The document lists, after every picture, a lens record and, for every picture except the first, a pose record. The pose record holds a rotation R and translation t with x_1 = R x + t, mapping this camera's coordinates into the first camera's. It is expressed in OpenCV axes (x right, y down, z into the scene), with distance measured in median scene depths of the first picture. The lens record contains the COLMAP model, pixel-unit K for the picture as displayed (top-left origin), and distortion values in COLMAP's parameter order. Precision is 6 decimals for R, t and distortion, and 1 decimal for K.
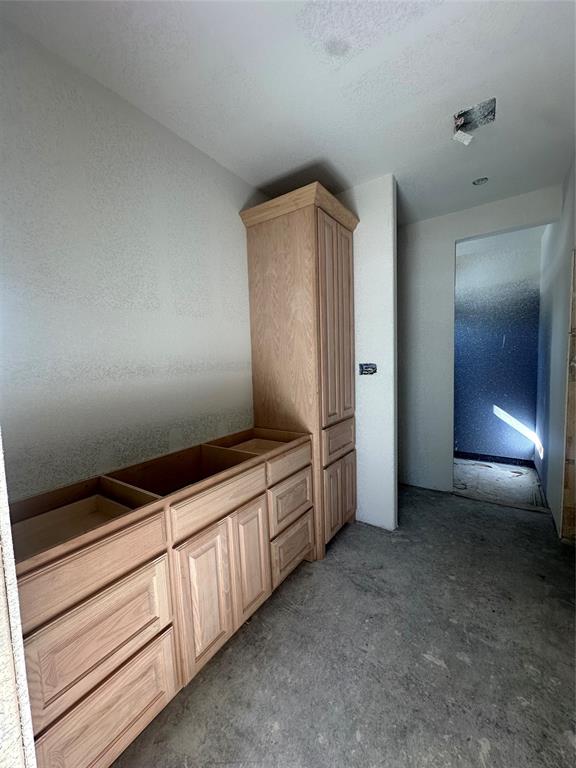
lens RADIAL K [[303.4, 0, 288.0], [0, 303.4, 384.8], [0, 0, 1]] dist [0.001651, 0.000510]
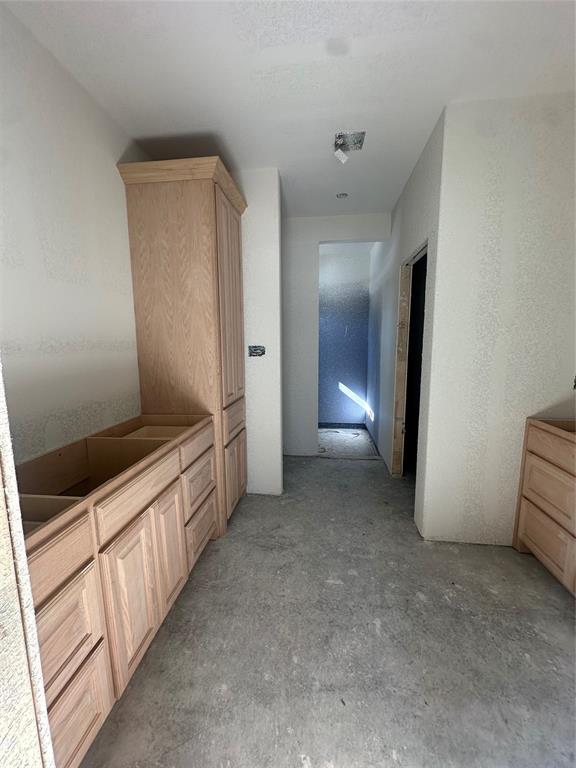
lens RADIAL K [[303.4, 0, 285.1], [0, 303.4, 384.3], [0, 0, 1]] dist [0.001651, 0.000510]
pose [[0.889203, -0.038506, 0.455890, -0.176623], [0.016774, 0.998526, 0.051622, 0.014347], [-0.457205, -0.038256, 0.888538, 0.005462]]
